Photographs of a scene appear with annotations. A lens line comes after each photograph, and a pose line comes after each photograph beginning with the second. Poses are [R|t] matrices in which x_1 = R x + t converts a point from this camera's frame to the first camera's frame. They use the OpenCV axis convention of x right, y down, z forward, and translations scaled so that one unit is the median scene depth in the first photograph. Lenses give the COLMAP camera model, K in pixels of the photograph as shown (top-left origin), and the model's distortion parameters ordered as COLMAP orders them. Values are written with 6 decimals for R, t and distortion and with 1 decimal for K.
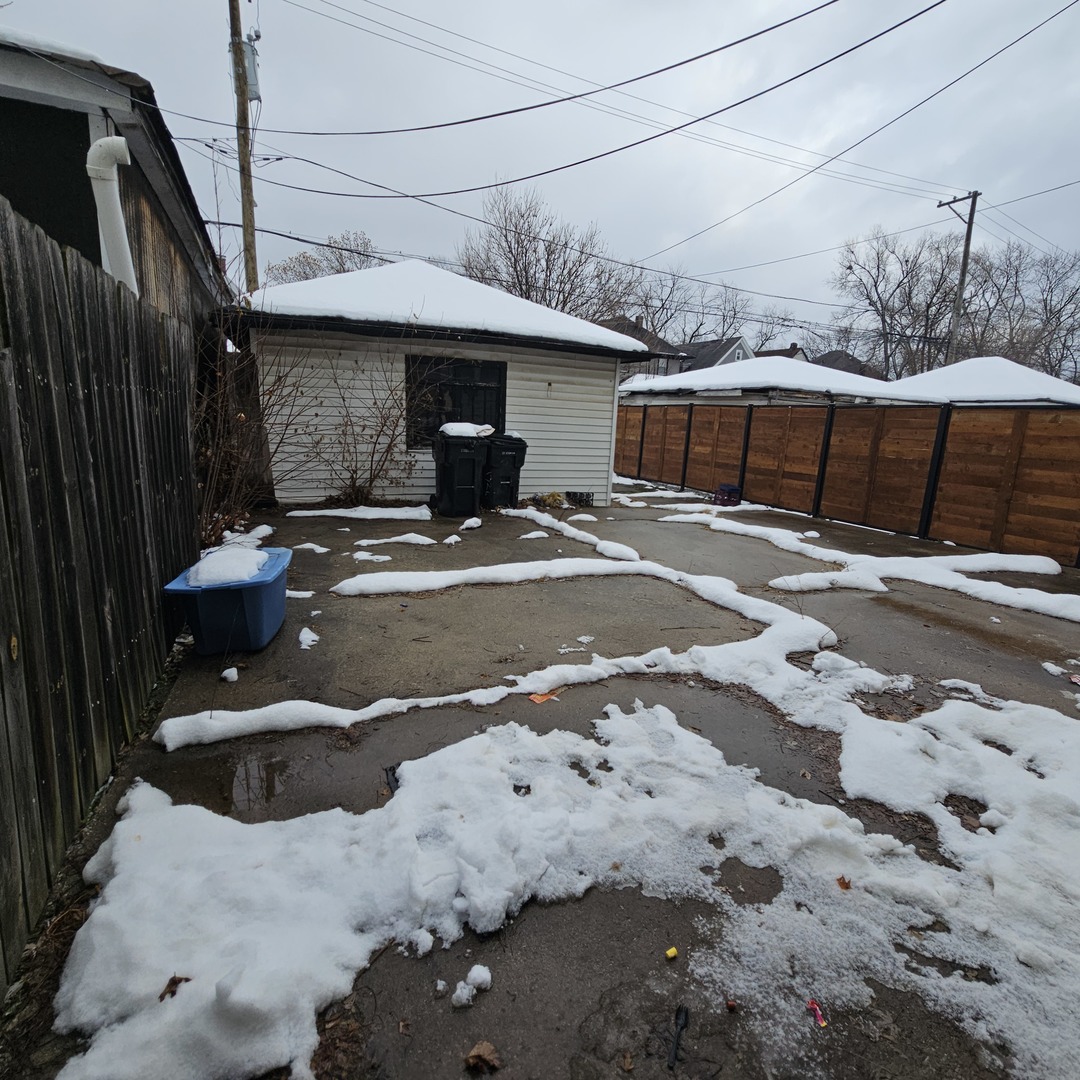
lens RADIAL K [[591.1, 0, 547.5], [0, 591.1, 539.7], [0, 0, 1]] dist [0.000583, -0.001218]
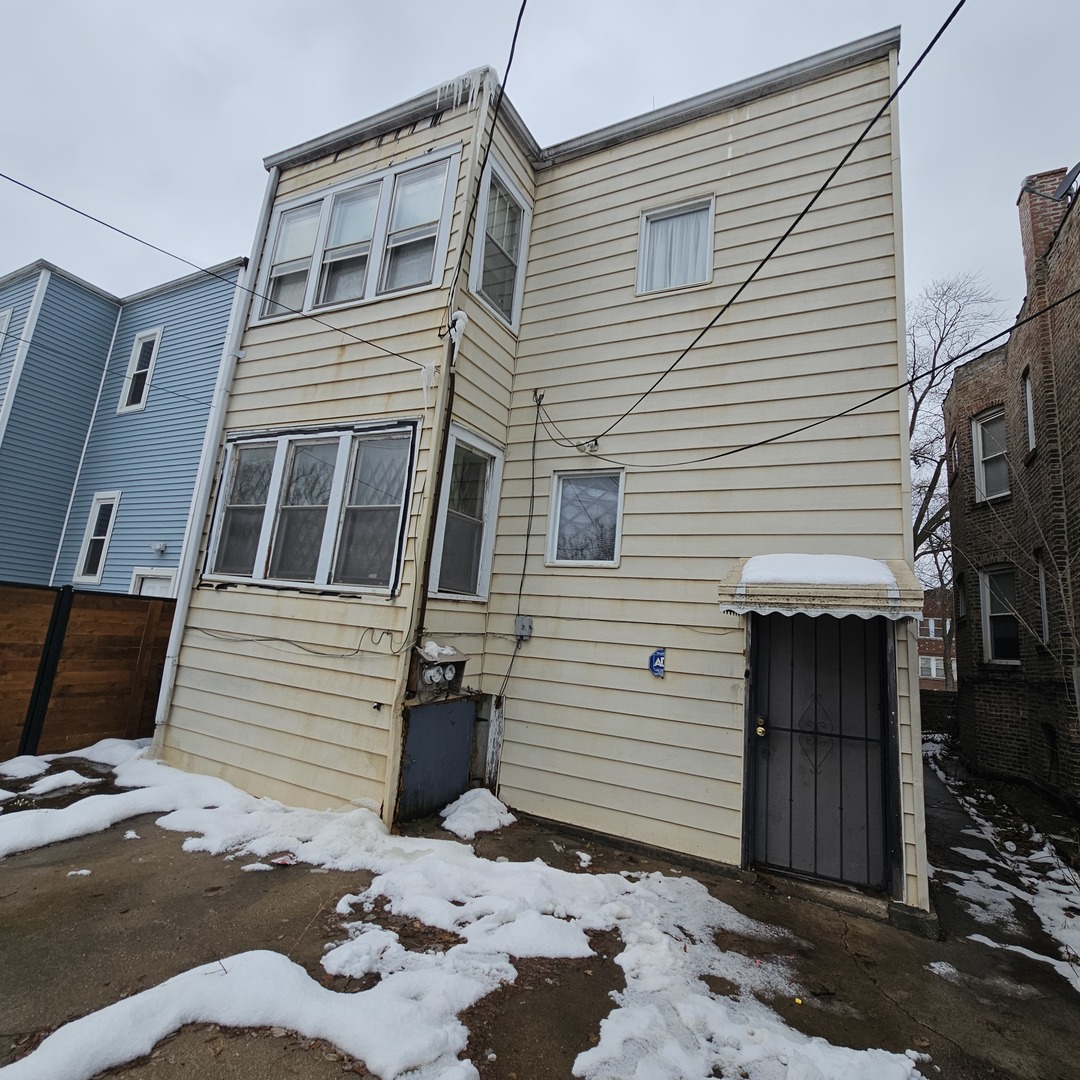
lens RADIAL K [[591.1, 0, 547.5], [0, 591.1, 539.7], [0, 0, 1]] dist [0.000583, -0.001218]
pose [[-0.628070, 0.029972, 0.777580, -0.551609], [0.040349, 0.999168, -0.005922, -0.554809], [-0.777110, 0.027655, -0.628756, 1.891408]]
